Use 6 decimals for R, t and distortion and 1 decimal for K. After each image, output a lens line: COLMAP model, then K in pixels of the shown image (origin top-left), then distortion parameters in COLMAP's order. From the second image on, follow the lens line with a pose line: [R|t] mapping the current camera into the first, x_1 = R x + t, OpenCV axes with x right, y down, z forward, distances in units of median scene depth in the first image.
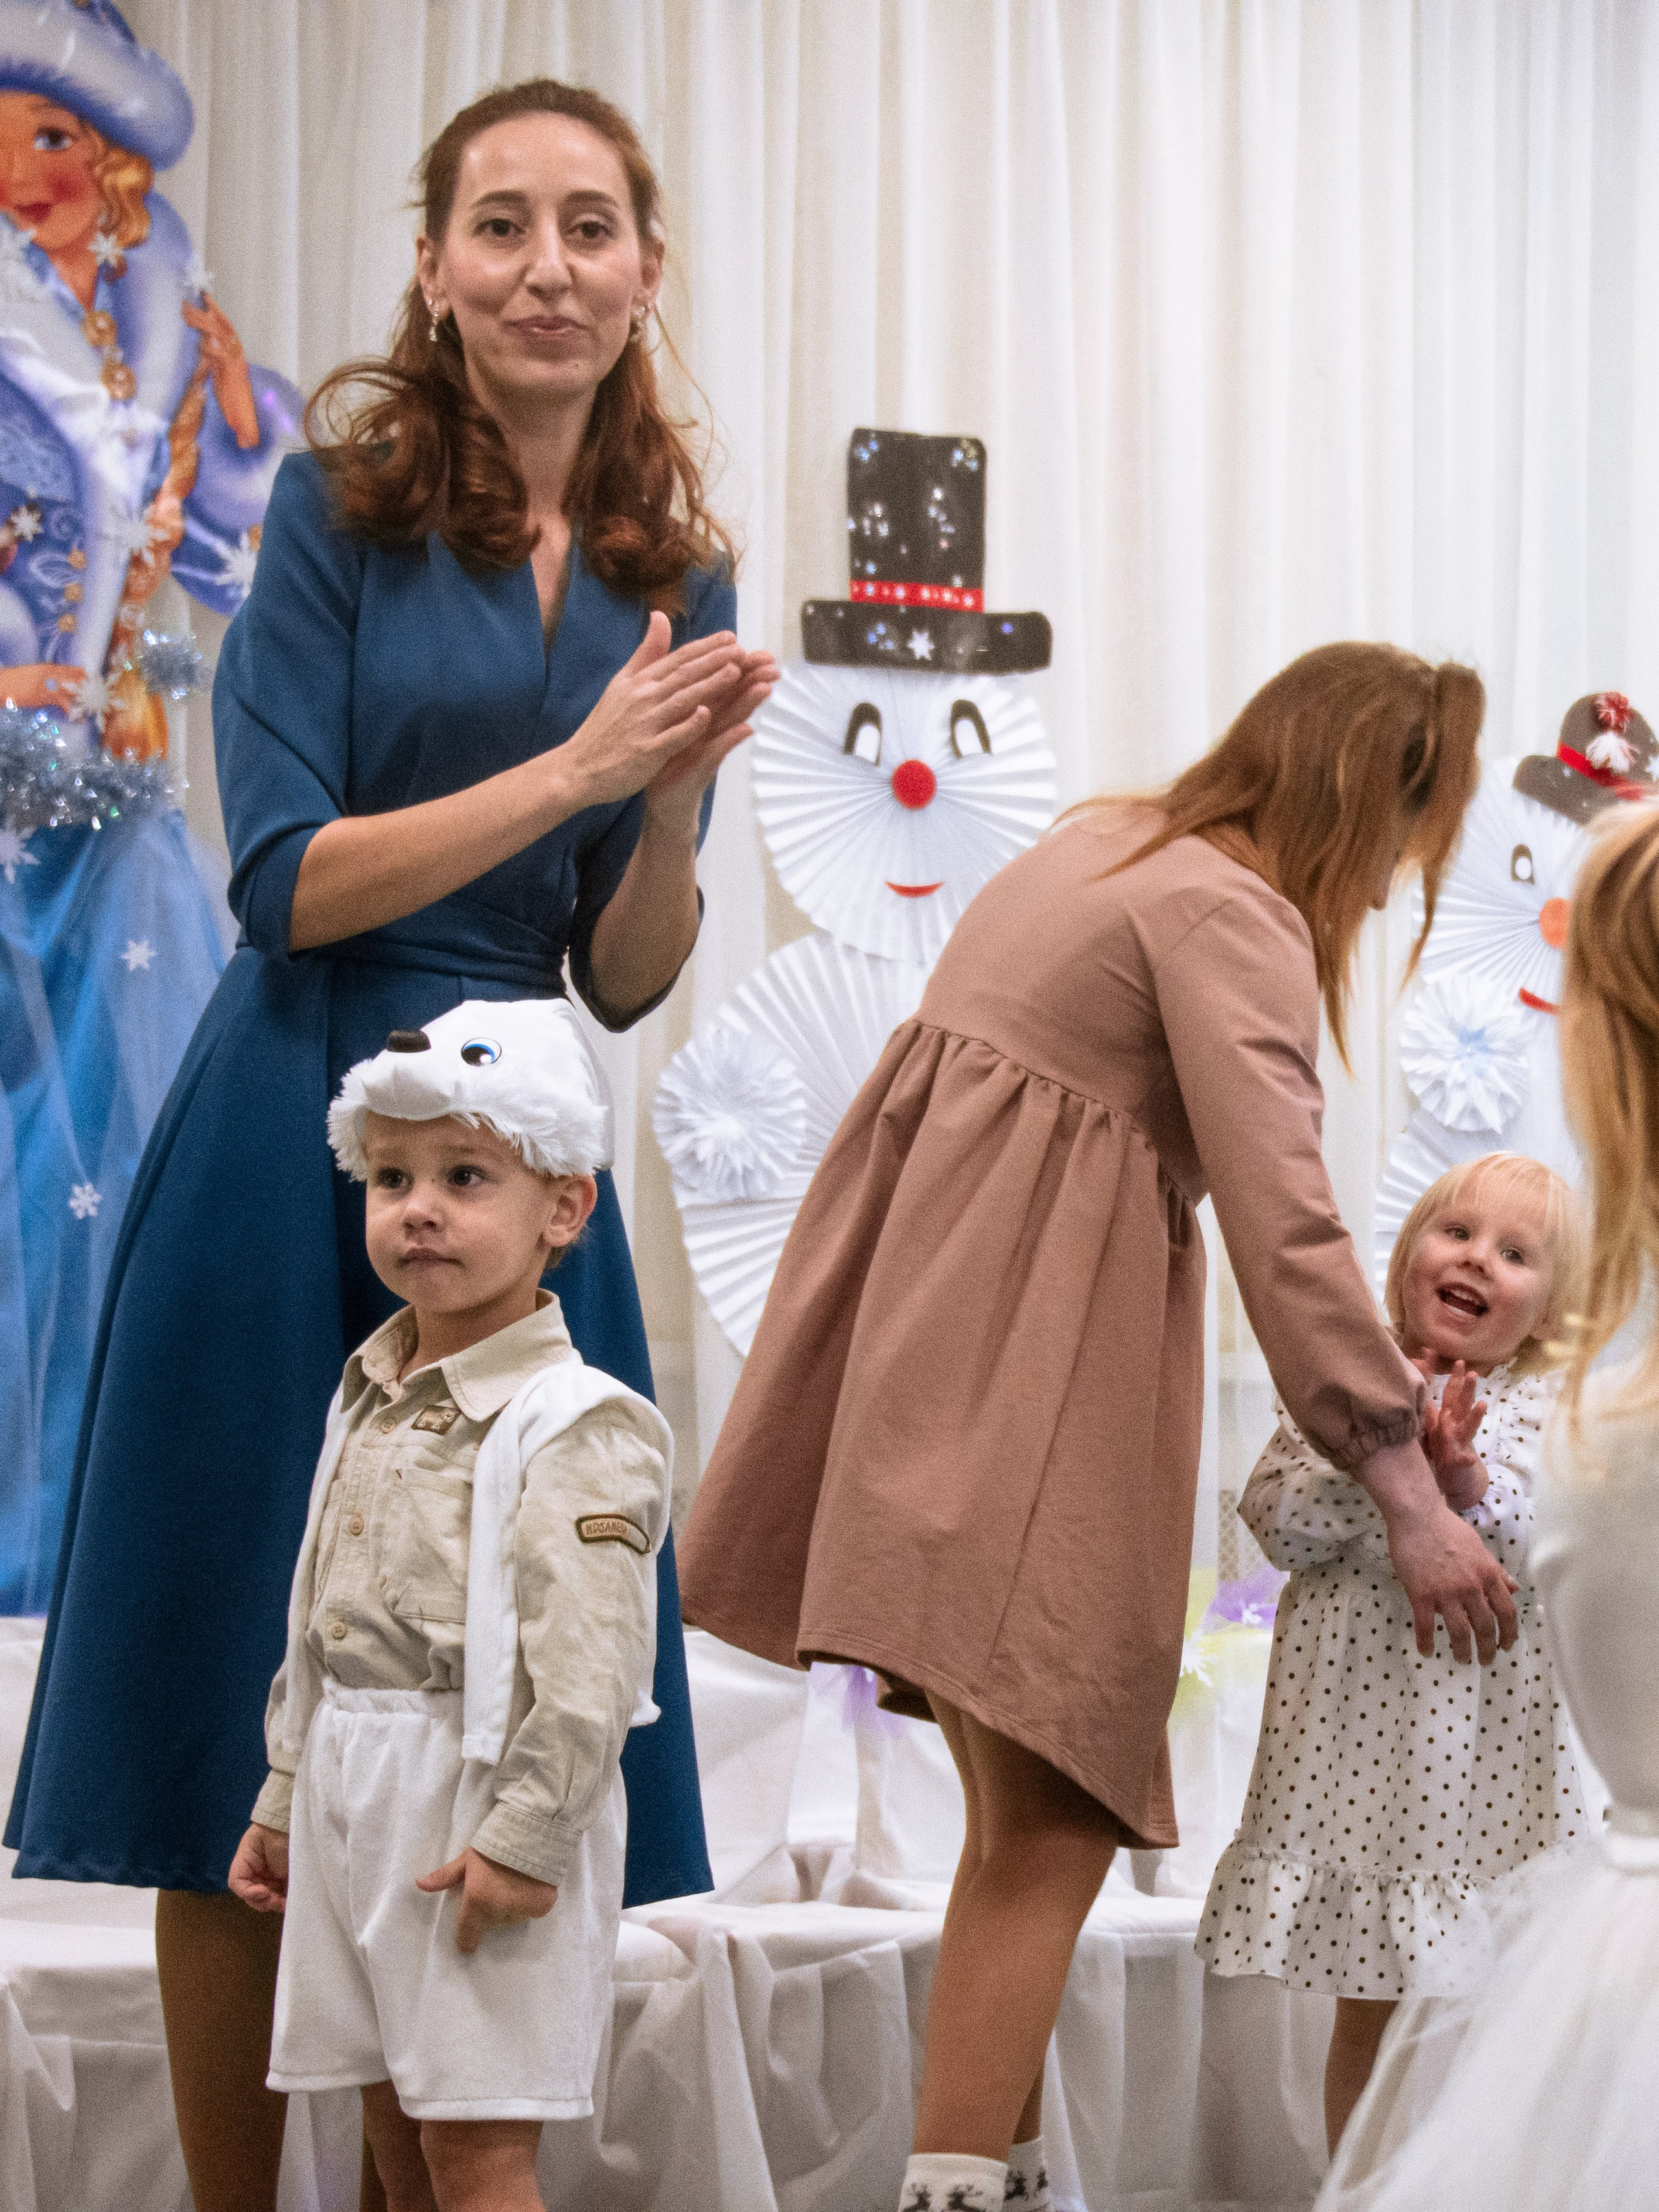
lens RADIAL K [[5471.8, 0, 837.7], [0, 5471.8, 1123.0], [0, 0, 1]] dist [0.132385, 0.000000]
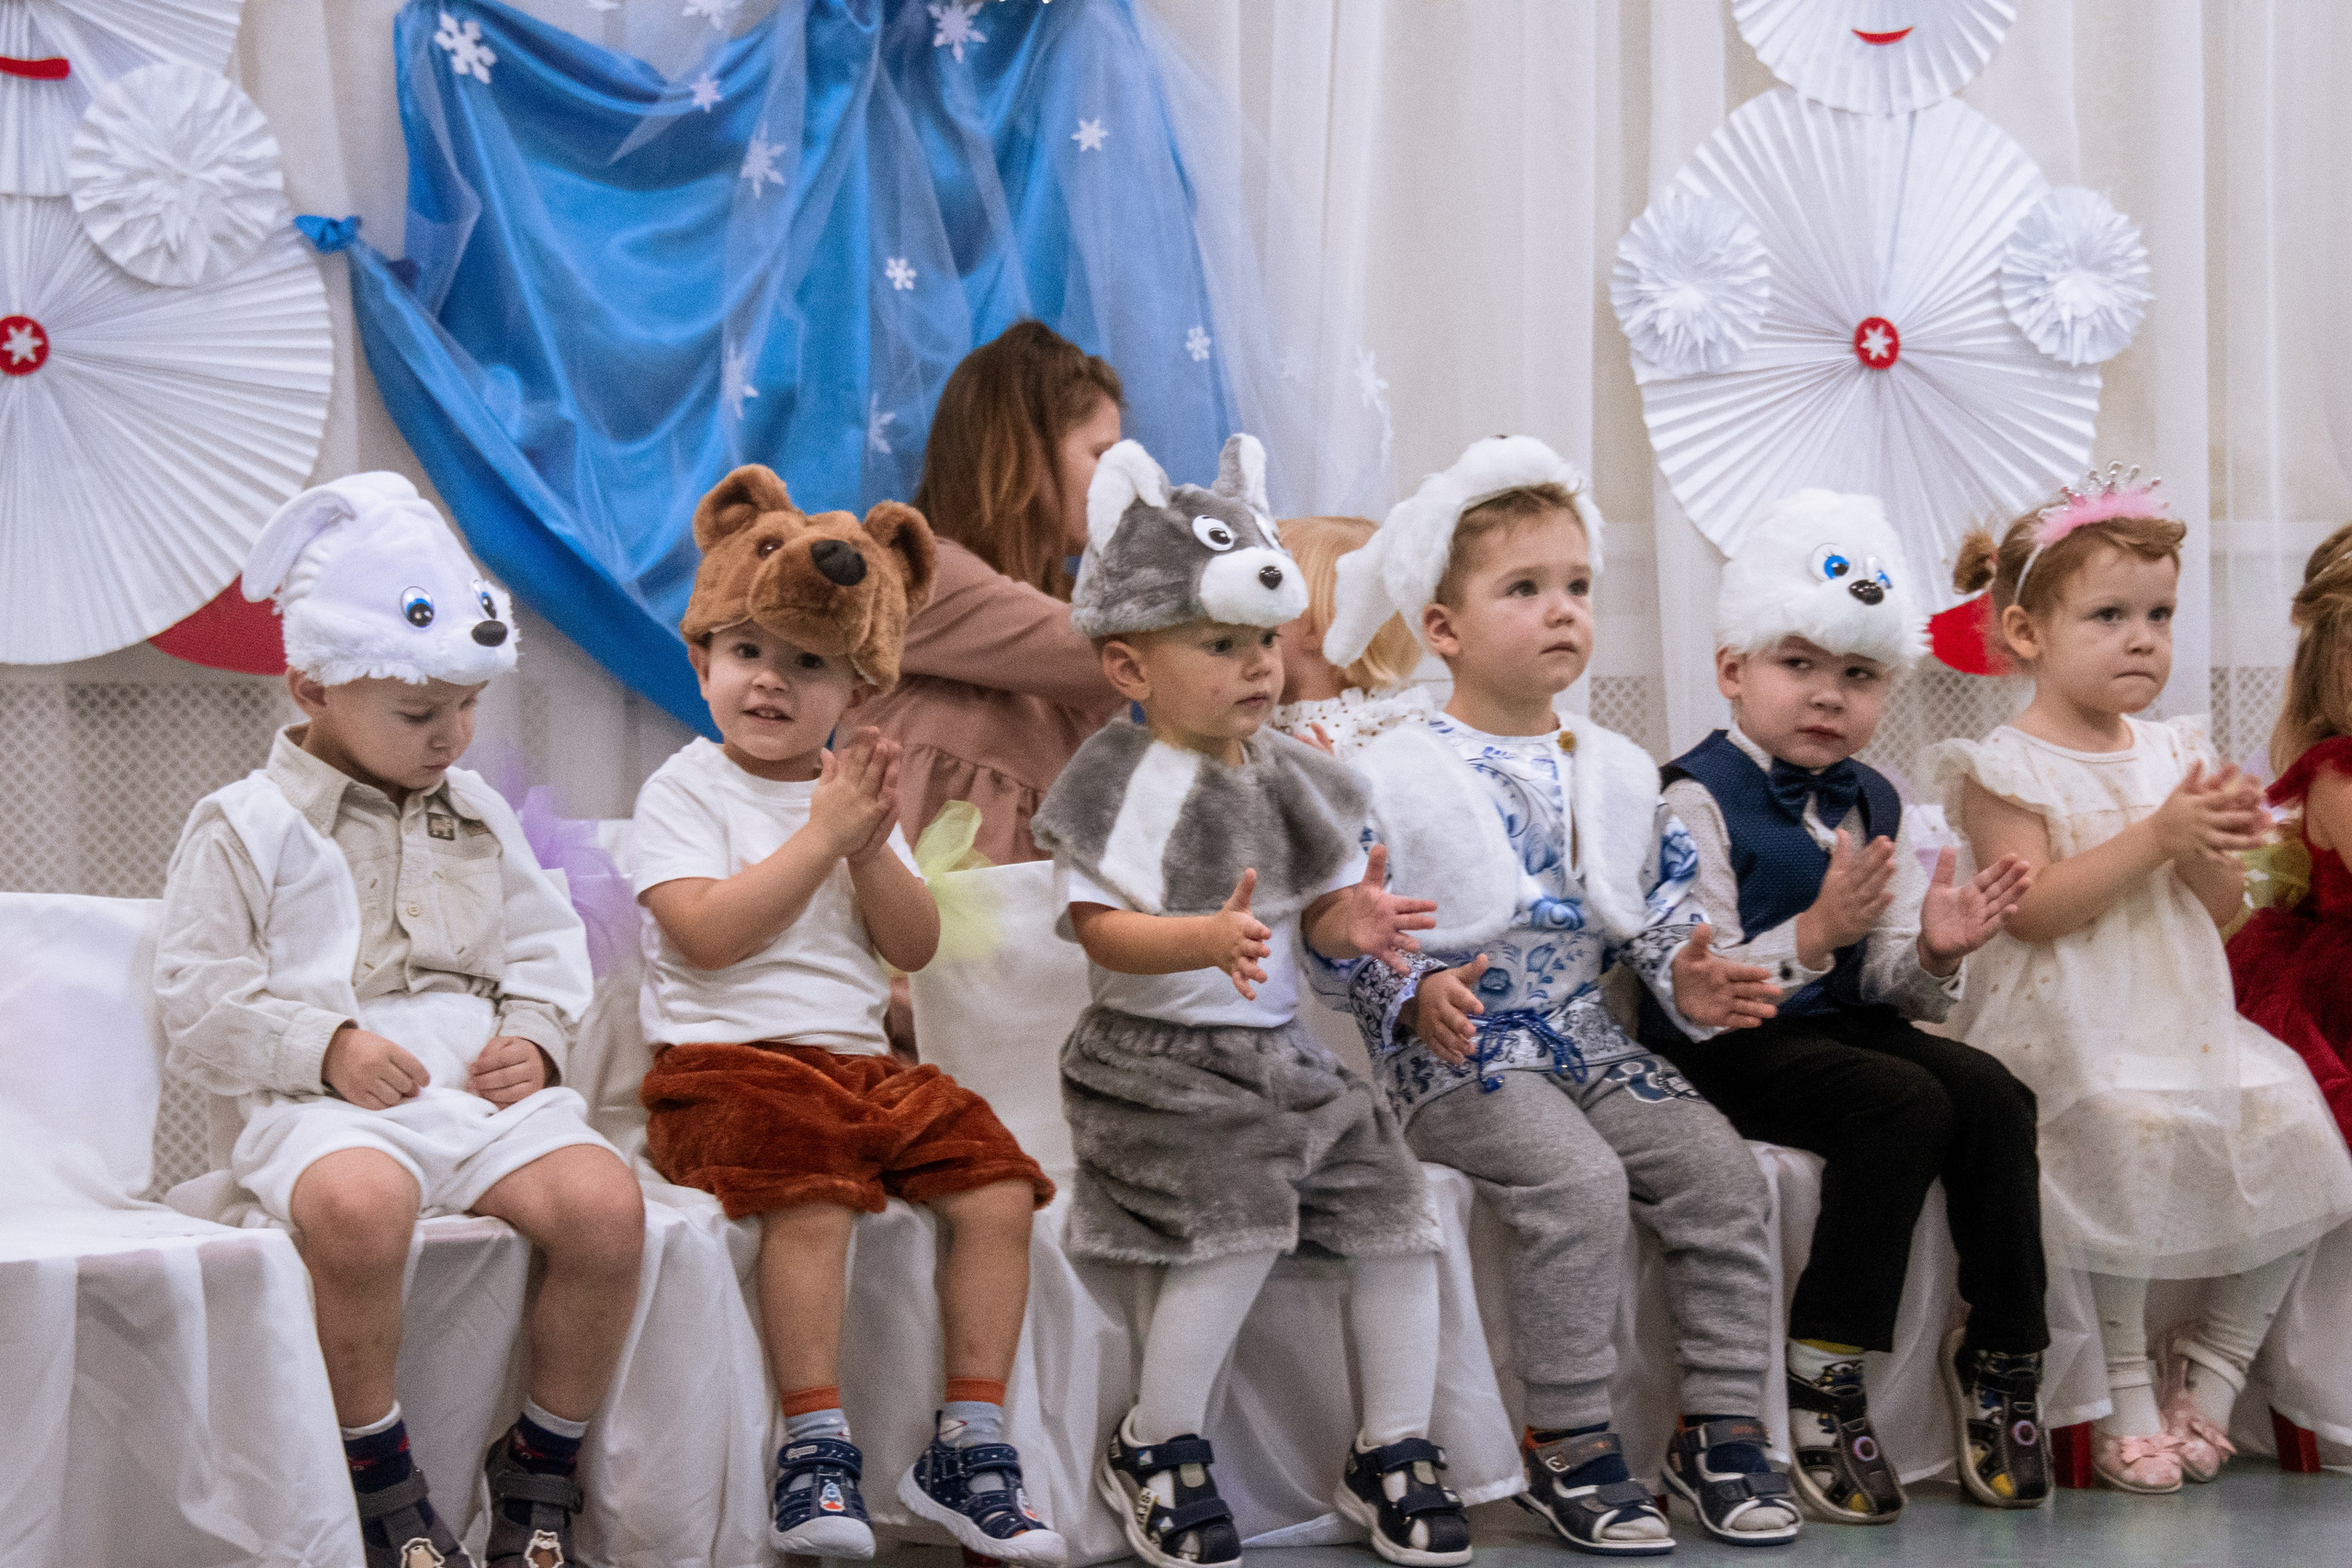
lens RADIAL K [[6901.7, 0, 1189.7], [0, 6901.7, 803.4], [0, 0, 1]] dist [0.532825, 0.000000]
pose [[0.997778, -0.010833, -0.065741, -0.027854], [0.016485, 0.996155, 0.086044, -0.016686], [0.064556, -0.086936, 0.994120, -0.217835]]
